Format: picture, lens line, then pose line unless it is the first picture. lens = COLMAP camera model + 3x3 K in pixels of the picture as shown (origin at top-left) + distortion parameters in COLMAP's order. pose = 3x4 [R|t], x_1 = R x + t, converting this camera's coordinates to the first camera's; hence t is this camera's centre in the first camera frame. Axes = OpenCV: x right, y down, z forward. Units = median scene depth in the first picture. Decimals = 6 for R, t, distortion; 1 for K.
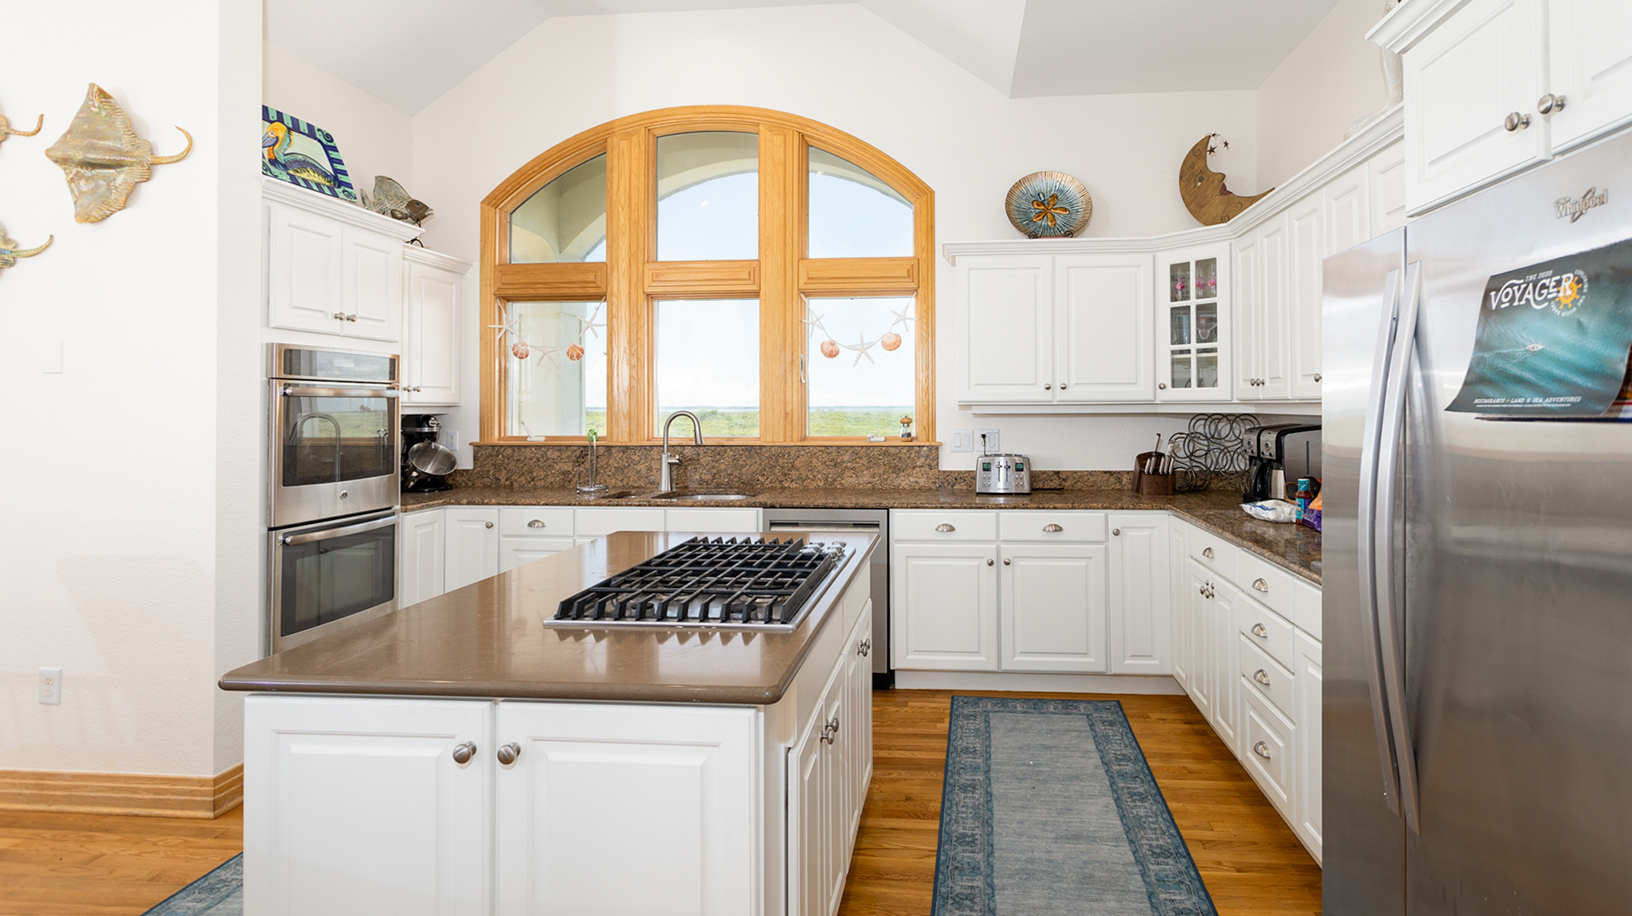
lens RADIAL K [[789.8, 0, 894.0], [0, 789.8, 399.7], [0, 0, 1]] dist [-0.000804, -0.000567]
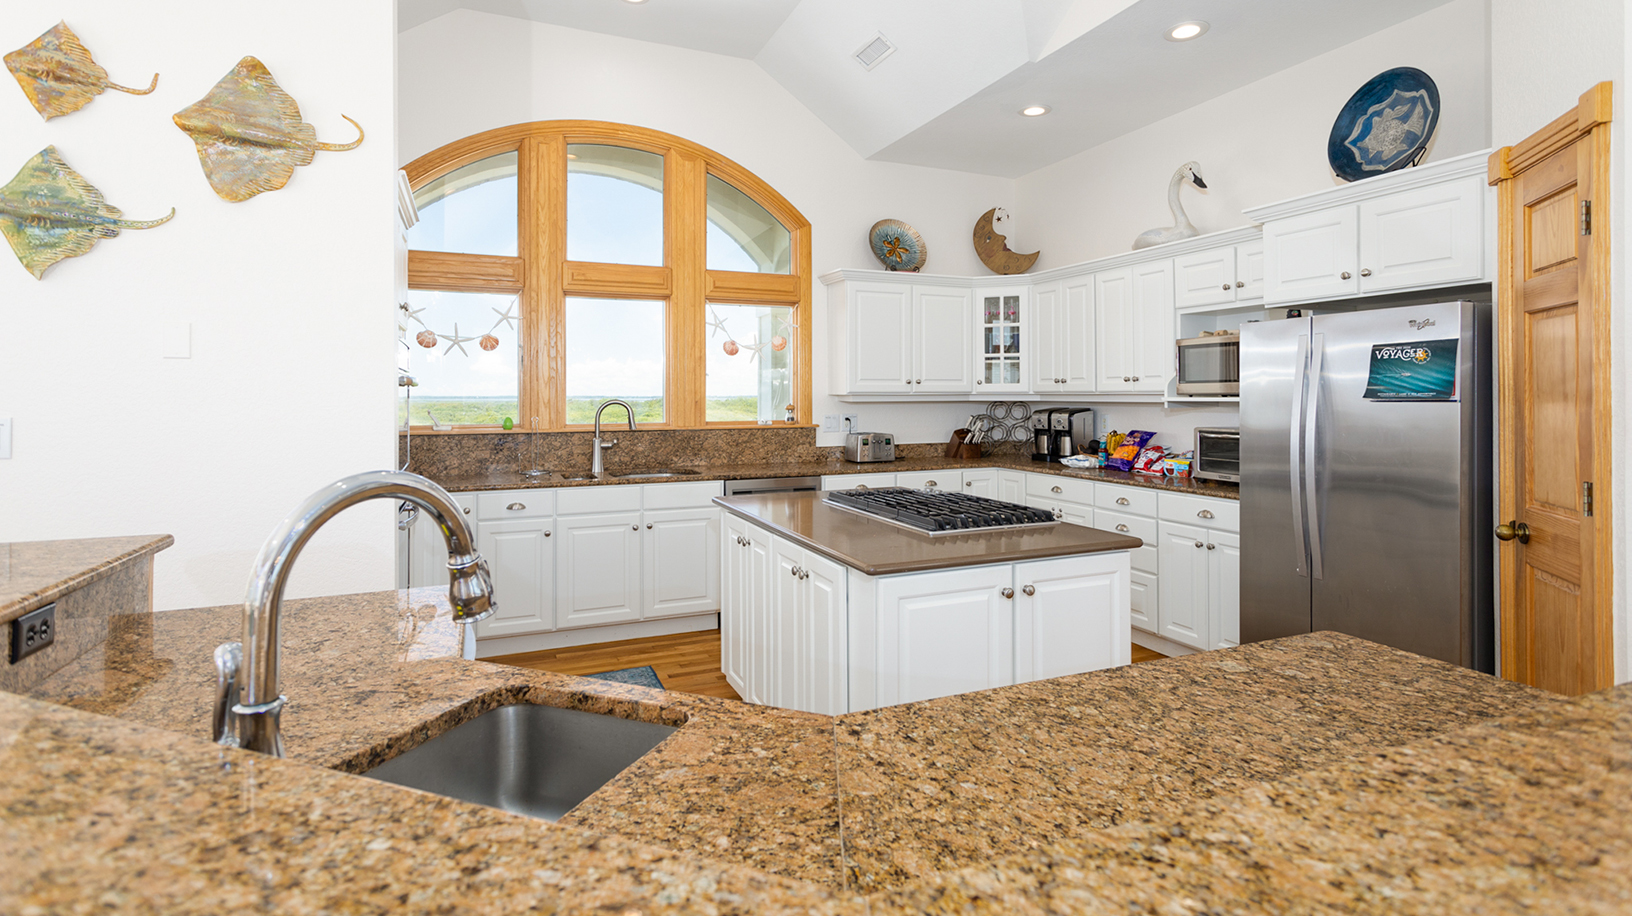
lens RADIAL K [[777.9, 0, 817.6], [0, 777.9, 394.5], [0, 0, 1]] dist [0.004005, 0.000831]
pose [[0.882559, 0.002189, 0.470197, -0.529065], [-0.004997, 0.999976, 0.004724, 0.000176], [-0.470176, -0.006519, 0.882549, -0.098865]]
